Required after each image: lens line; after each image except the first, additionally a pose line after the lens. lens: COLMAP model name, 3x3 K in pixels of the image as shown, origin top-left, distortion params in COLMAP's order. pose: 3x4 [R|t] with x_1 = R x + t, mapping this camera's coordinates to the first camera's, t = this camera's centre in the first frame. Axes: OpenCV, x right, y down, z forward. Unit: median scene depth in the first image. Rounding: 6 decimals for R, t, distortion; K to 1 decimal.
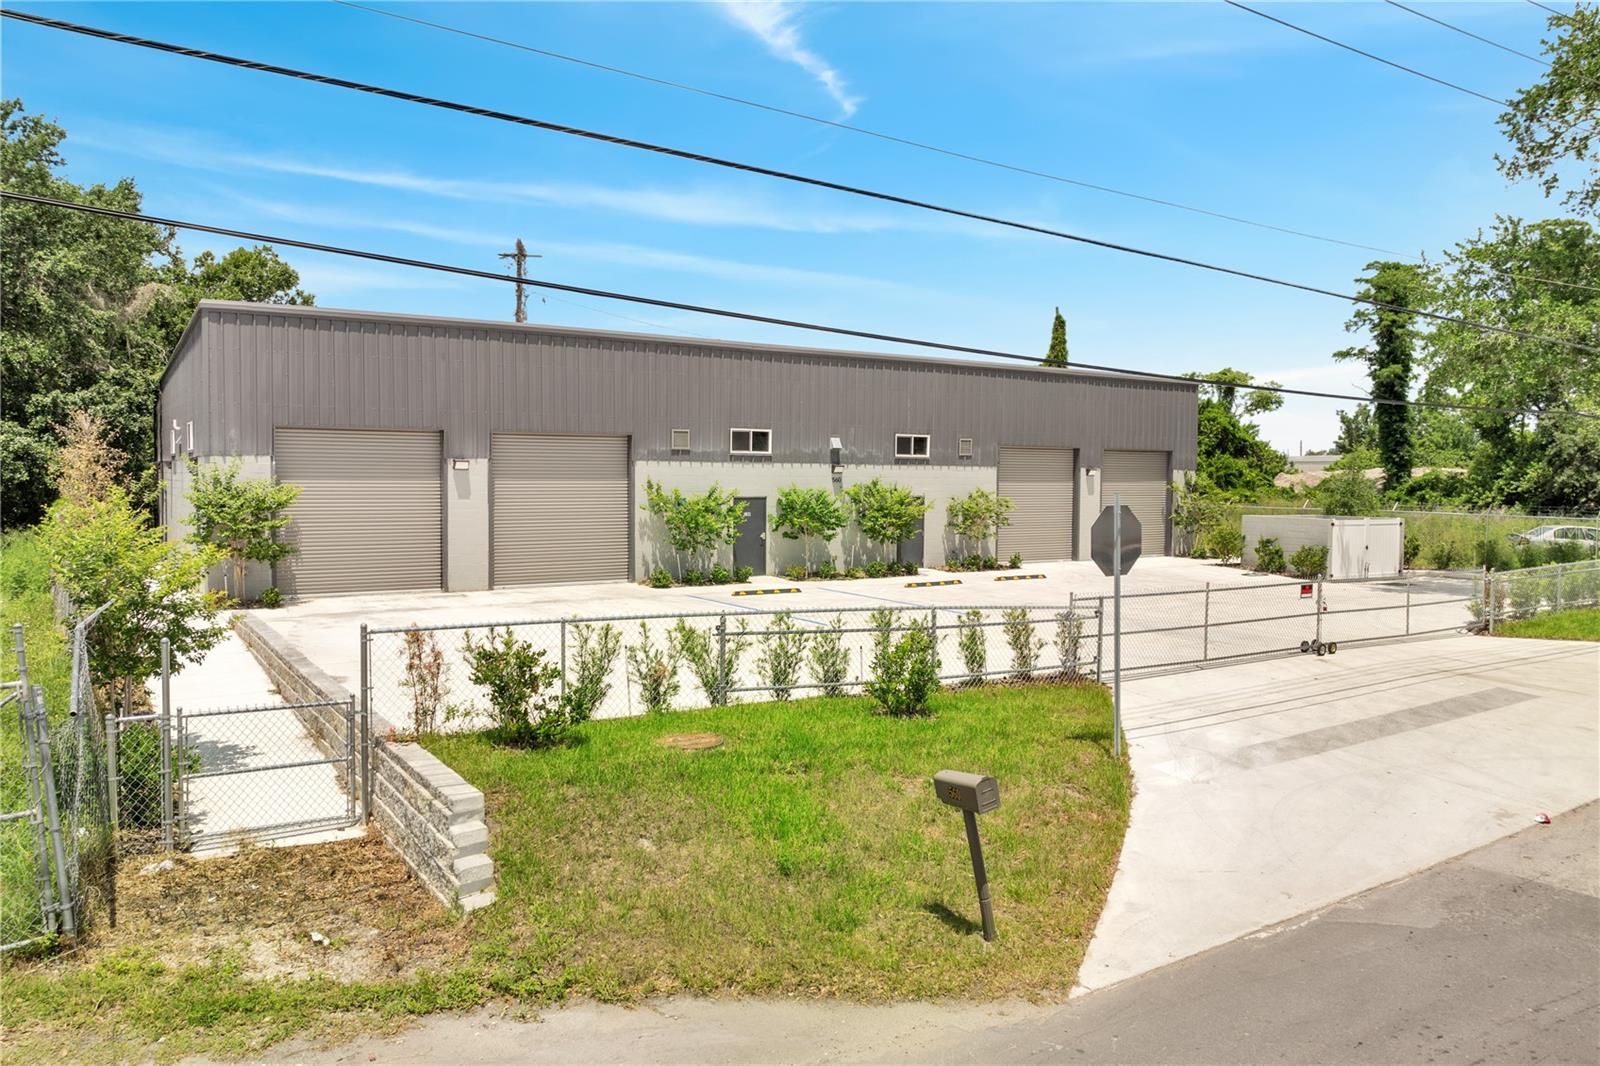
lens RADIAL K [[1038.2, 0, 749.8], [0, 1038.2, 531.9], [0, 0, 1]] dist [-0.067405, -0.000317]
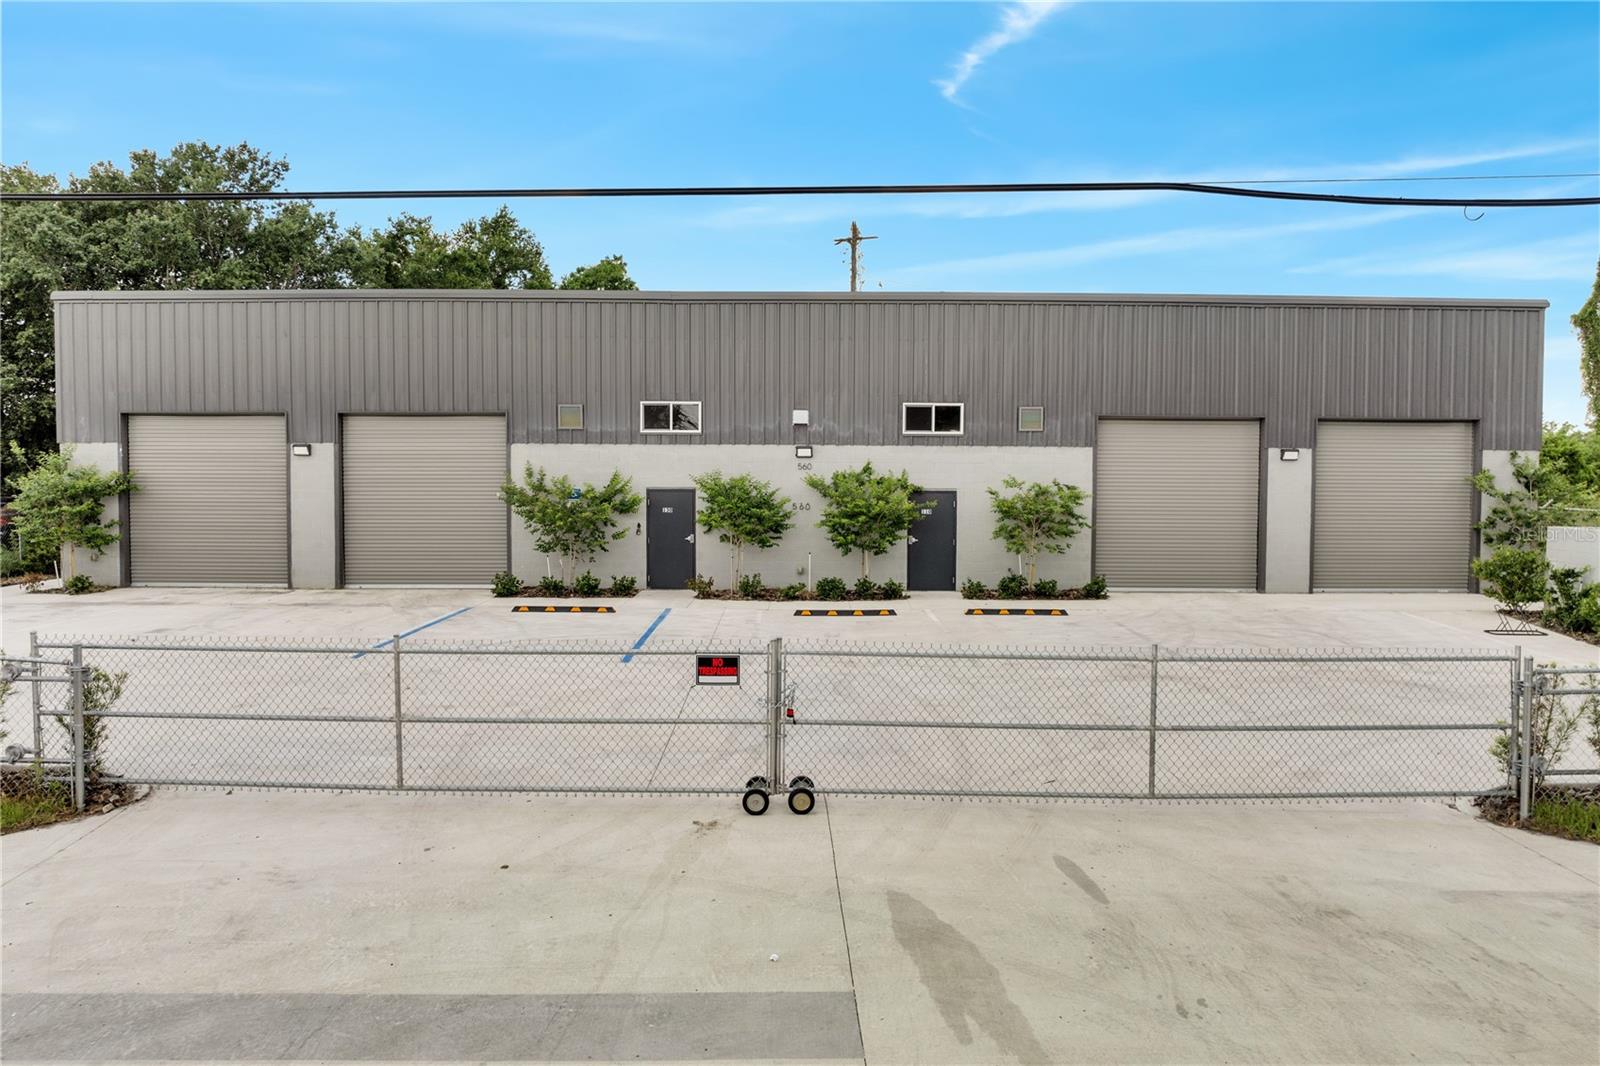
lens RADIAL K [[1119.0, 0, 800.0], [0, 1119.0, 533.0], [0, 0, 1]] dist [-0.038992, -0.000774]
pose [[0.864366, 0.028512, -0.502054, 0.473373], [-0.025312, 0.999593, 0.013189, -0.012367], [0.502226, 0.001308, 0.864736, 0.293066]]
